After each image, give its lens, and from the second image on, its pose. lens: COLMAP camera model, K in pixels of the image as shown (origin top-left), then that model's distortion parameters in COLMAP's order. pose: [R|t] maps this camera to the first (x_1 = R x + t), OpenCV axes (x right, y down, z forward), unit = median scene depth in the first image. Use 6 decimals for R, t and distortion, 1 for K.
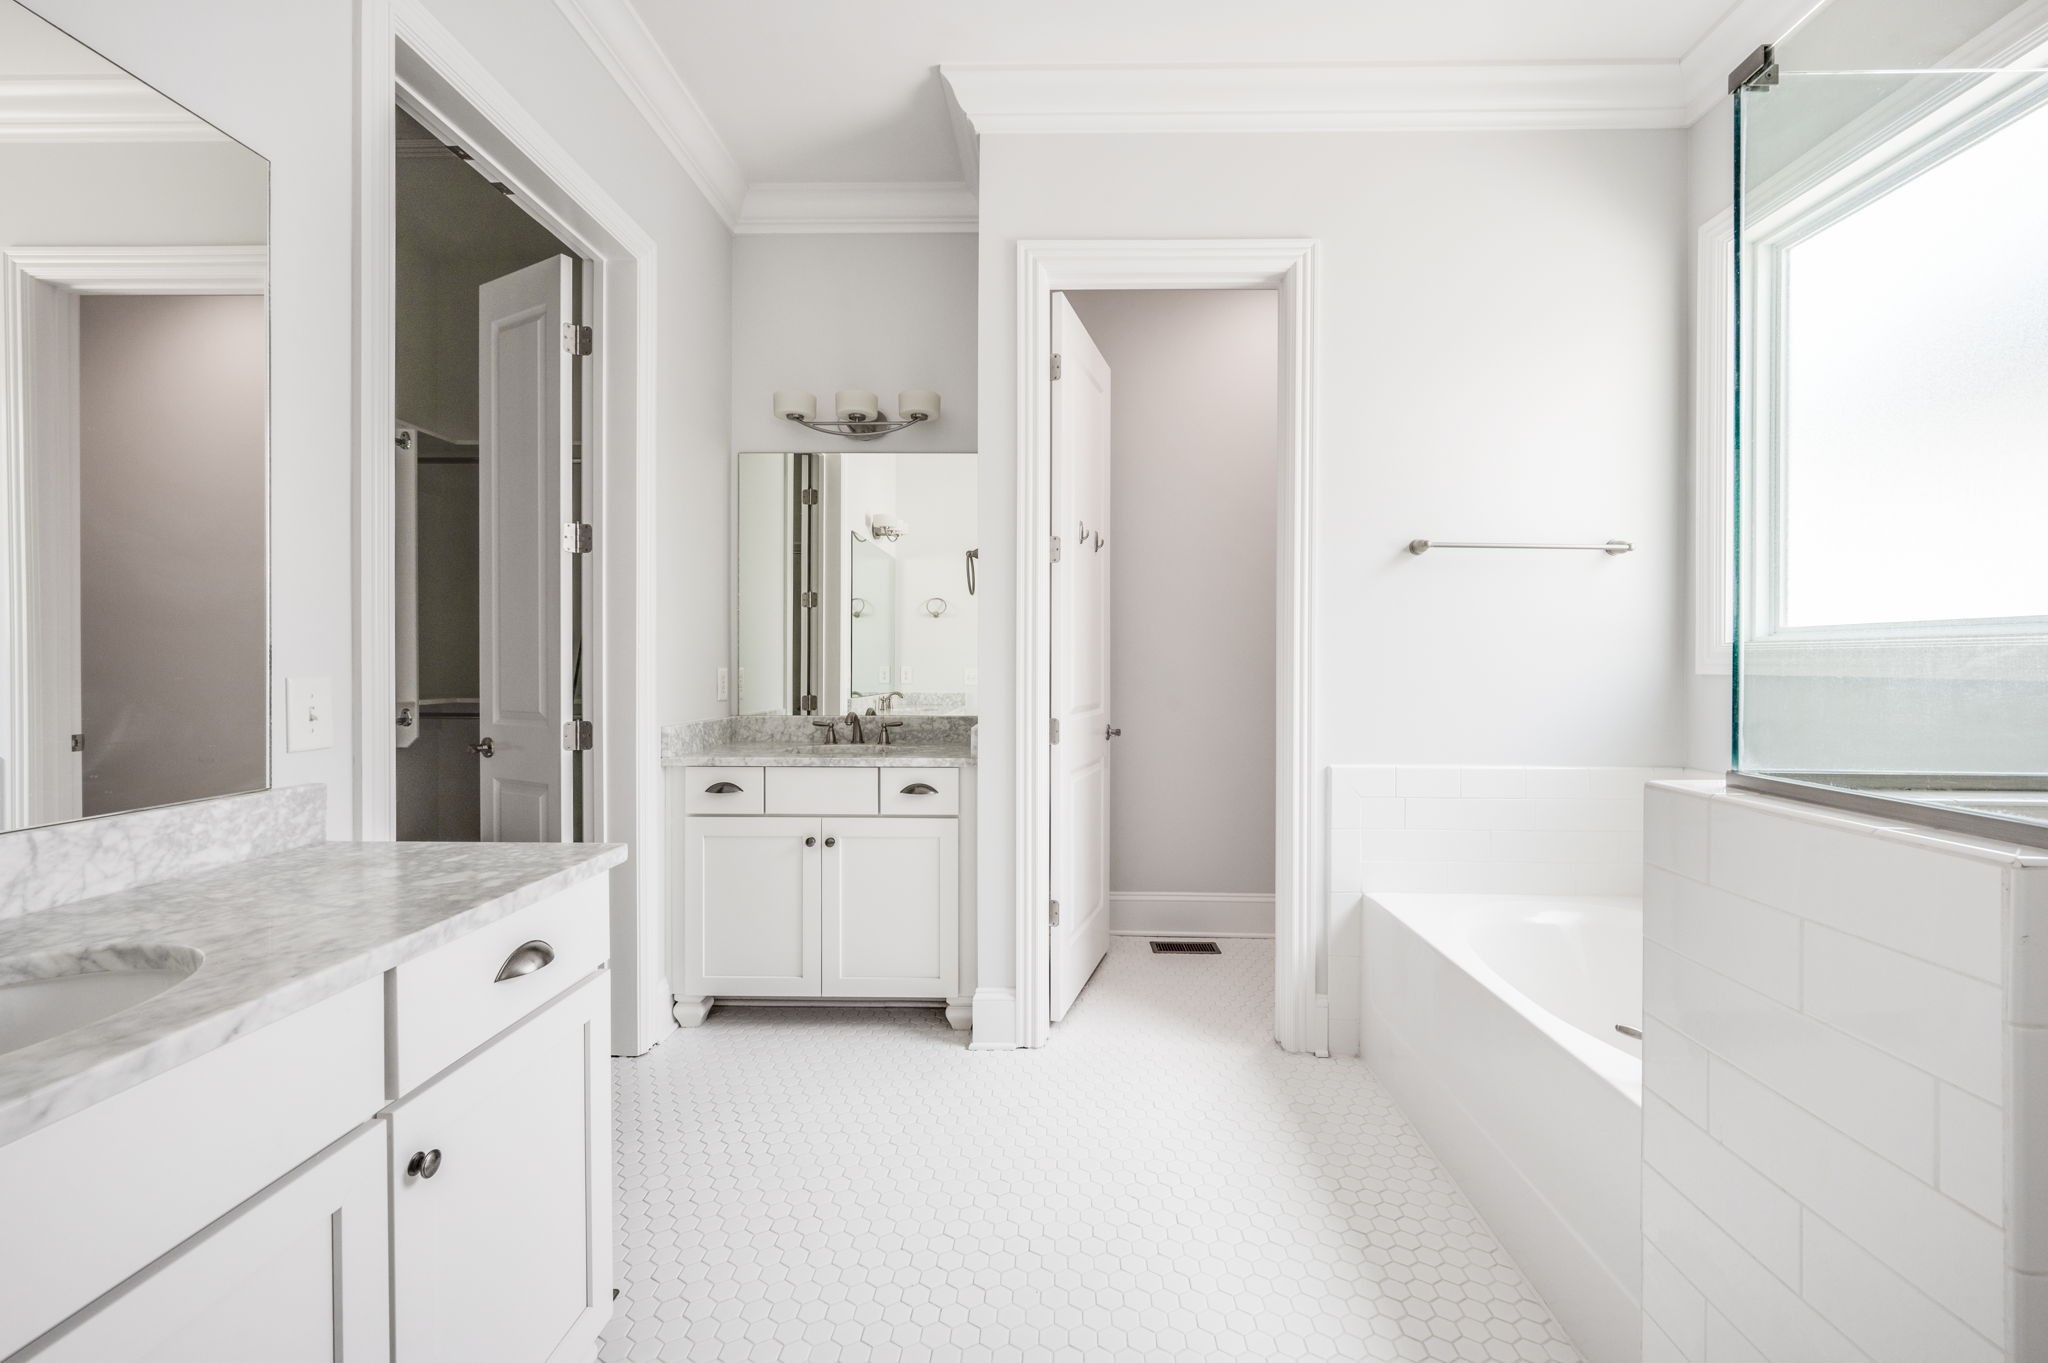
lens RADIAL K [[828.5, 0, 1049.9], [0, 828.5, 670.9], [0, 0, 1]] dist [-0.004525, -0.000346]
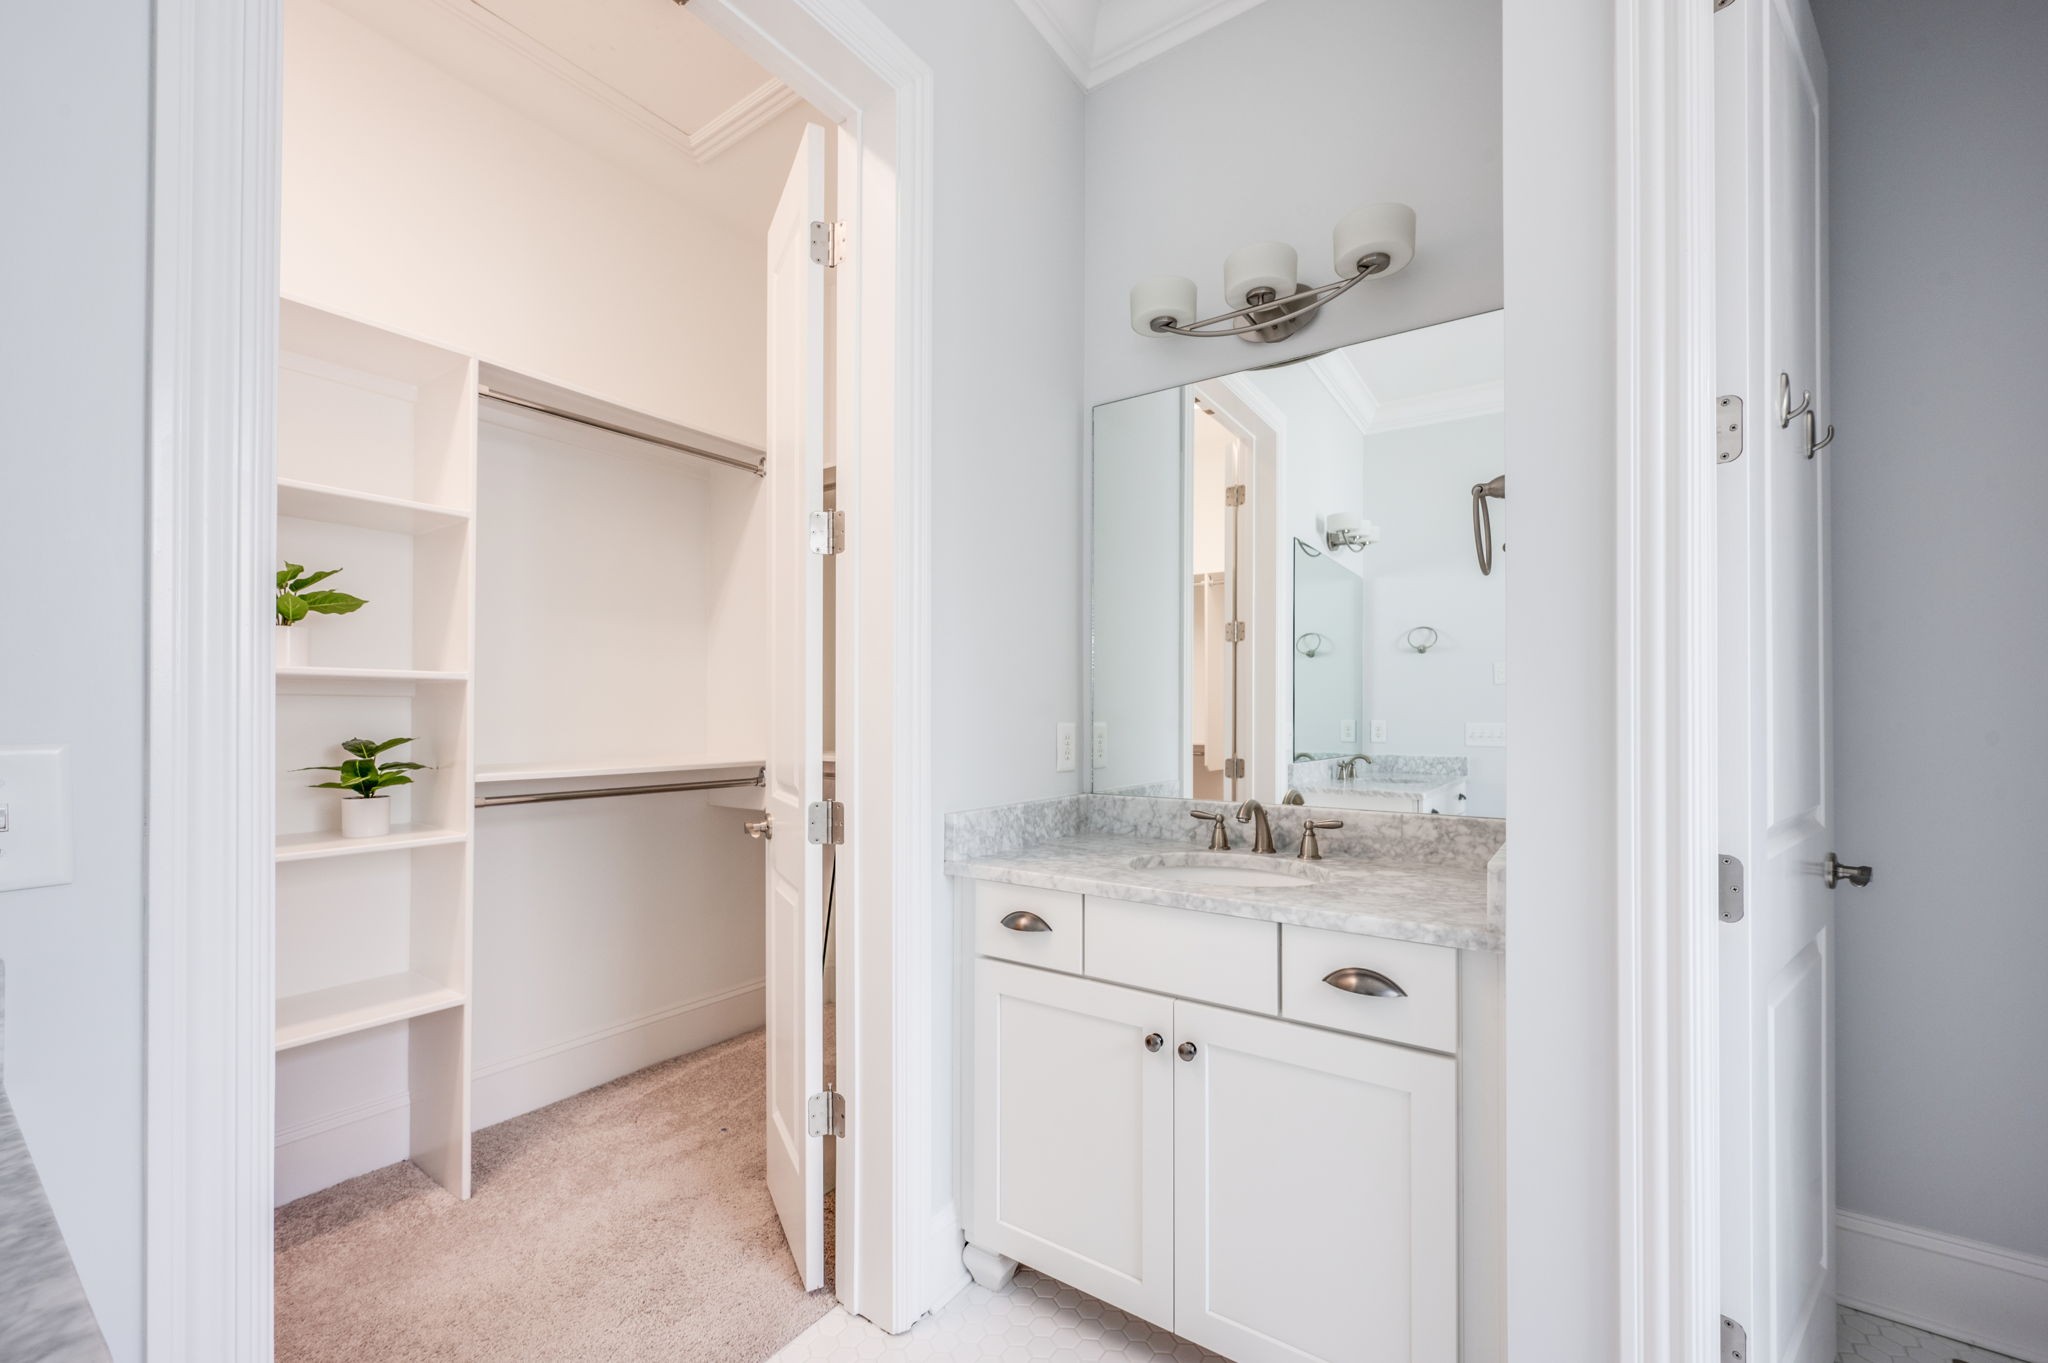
lens RADIAL K [[825.7, 0, 1031.6], [0, 825.7, 710.2], [0, 0, 1]] dist [0.000281, -0.000060]
pose [[0.833740, -0.005564, -0.552129, -0.046353], [-0.003269, 0.999882, -0.015013, -0.003801], [0.552147, 0.014321, 0.833624, 0.424068]]
